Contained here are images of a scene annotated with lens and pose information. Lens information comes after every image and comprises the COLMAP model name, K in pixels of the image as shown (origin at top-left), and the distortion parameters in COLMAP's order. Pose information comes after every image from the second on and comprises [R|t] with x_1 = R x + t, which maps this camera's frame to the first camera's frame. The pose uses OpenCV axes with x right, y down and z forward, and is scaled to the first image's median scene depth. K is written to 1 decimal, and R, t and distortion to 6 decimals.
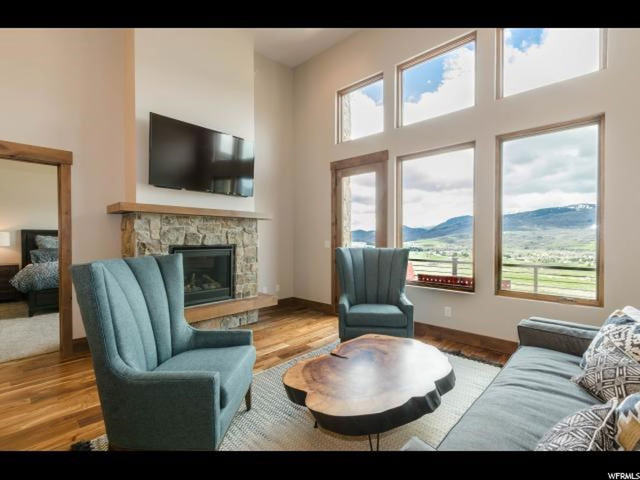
lens RADIAL K [[297.2, 0, 320.0], [0, 297.2, 240.0], [0, 0, 1]] dist [0.000094, 0.000026]
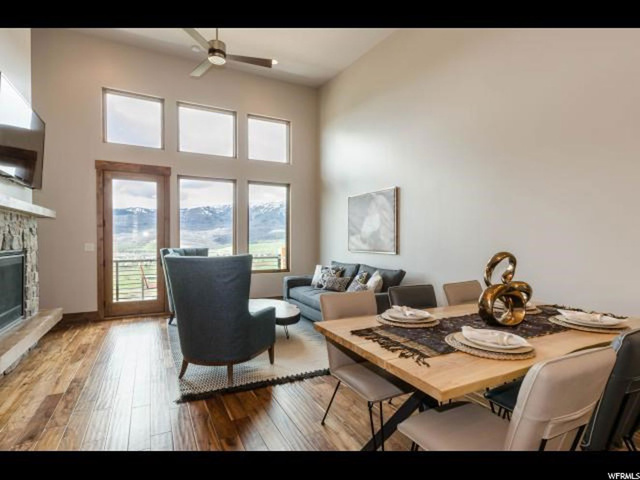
lens RADIAL K [[335.7, 0, 320.5], [0, 335.7, 244.9], [0, 0, 1]] dist [0.003014, 0.000082]
pose [[0.333335, -0.013296, 0.942715, -0.875465], [0.006093, 0.999910, 0.011949, -0.001397], [-0.942789, 0.001761, 0.333386, -0.027833]]
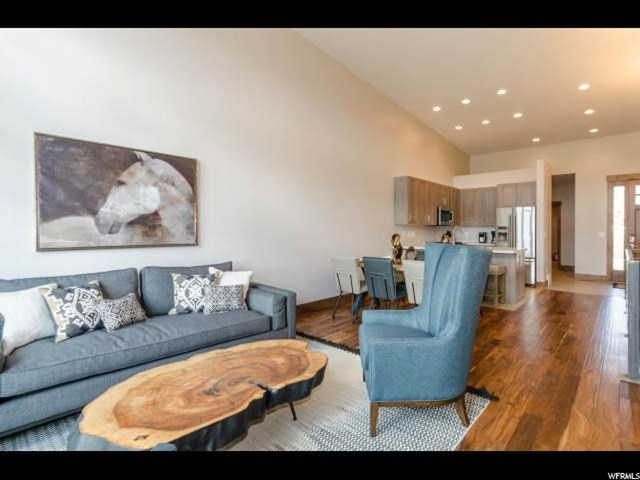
lens RADIAL K [[315.1, 0, 367.6], [0, 315.1, 226.4], [0, 0, 1]] dist [0.024321, 0.000100]
pose [[-0.995974, -0.005418, -0.089477, -0.076235], [-0.005449, 0.999985, 0.000102, -0.007830], [0.089475, 0.000589, -0.995989, 1.000626]]
